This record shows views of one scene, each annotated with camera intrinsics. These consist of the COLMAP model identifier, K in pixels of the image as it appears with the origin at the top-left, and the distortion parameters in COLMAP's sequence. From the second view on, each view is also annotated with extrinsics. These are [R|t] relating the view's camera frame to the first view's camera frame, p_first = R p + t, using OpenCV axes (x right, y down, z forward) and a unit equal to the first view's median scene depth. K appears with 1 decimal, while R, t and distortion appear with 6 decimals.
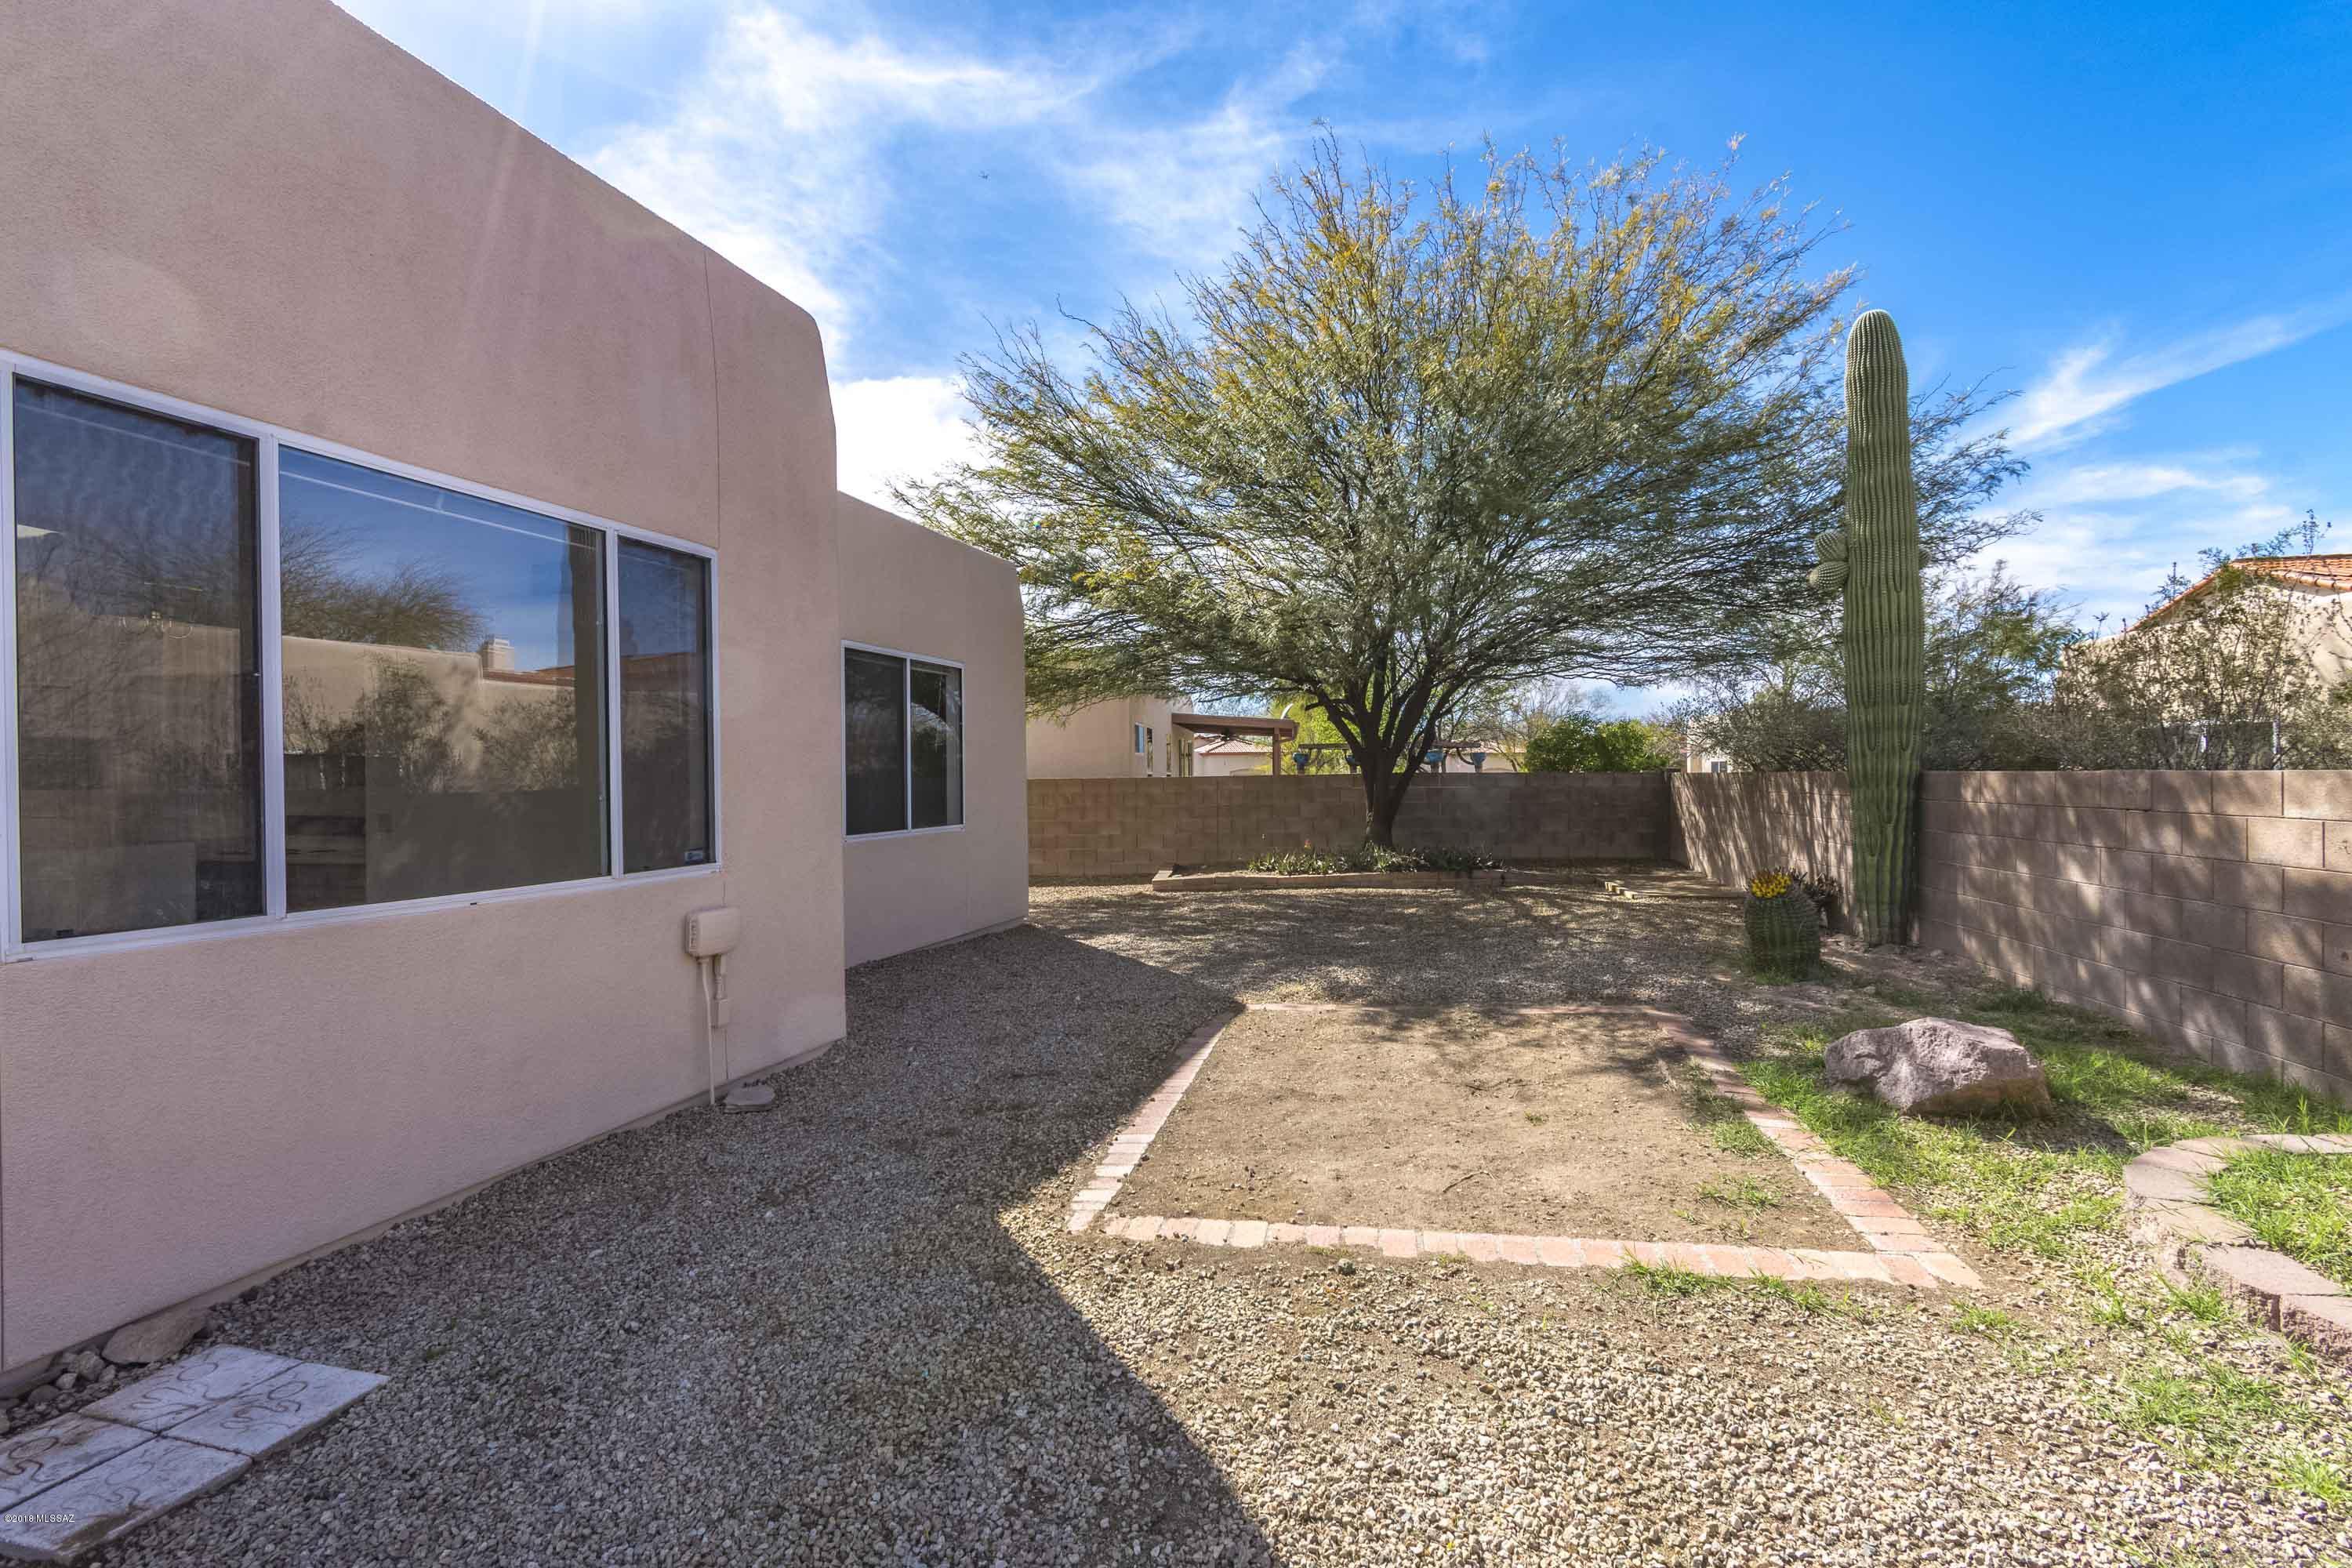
lens RADIAL K [[1034.1, 0, 1187.1], [0, 1034.1, 781.8], [0, 0, 1]] dist [0.017594, -0.005616]
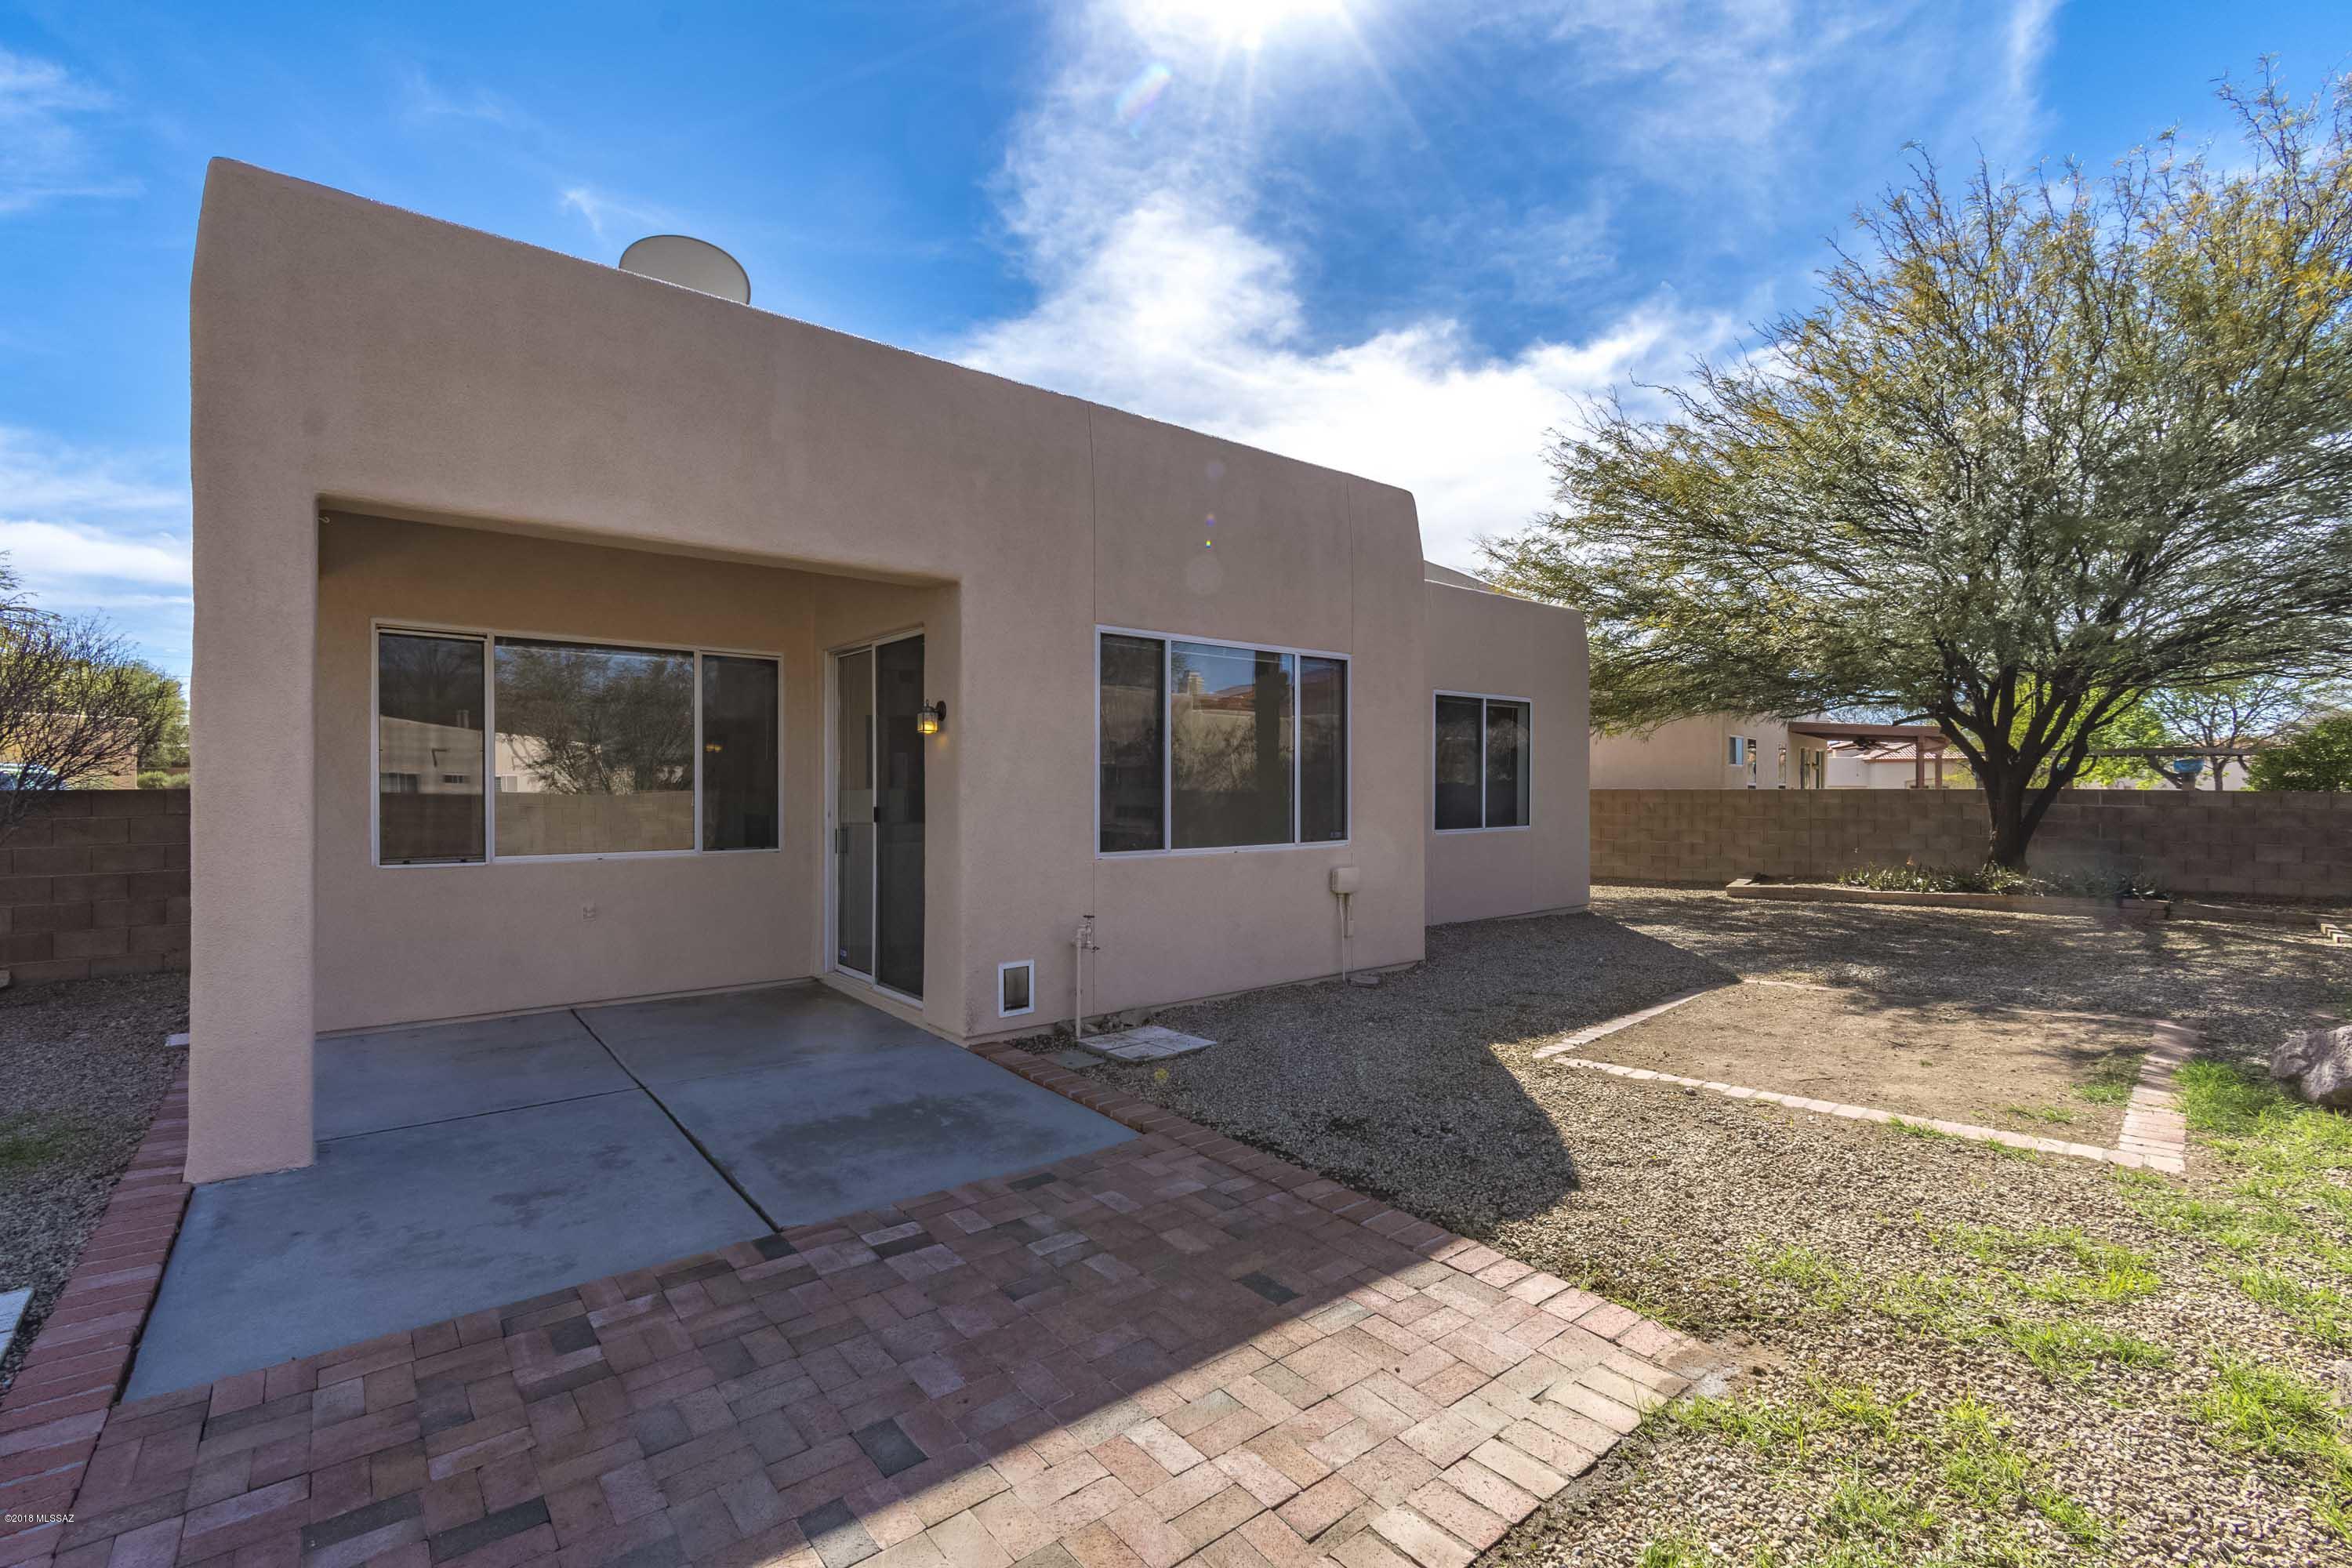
lens RADIAL K [[1034.1, 0, 1188.3], [0, 1034.1, 783.6], [0, 0, 1]] dist [0.017594, -0.005616]
pose [[0.834513, 0.013843, -0.550814, 0.145626], [-0.015042, 0.999884, 0.002340, -0.007233], [0.550783, 0.006332, 0.834625, -0.311816]]
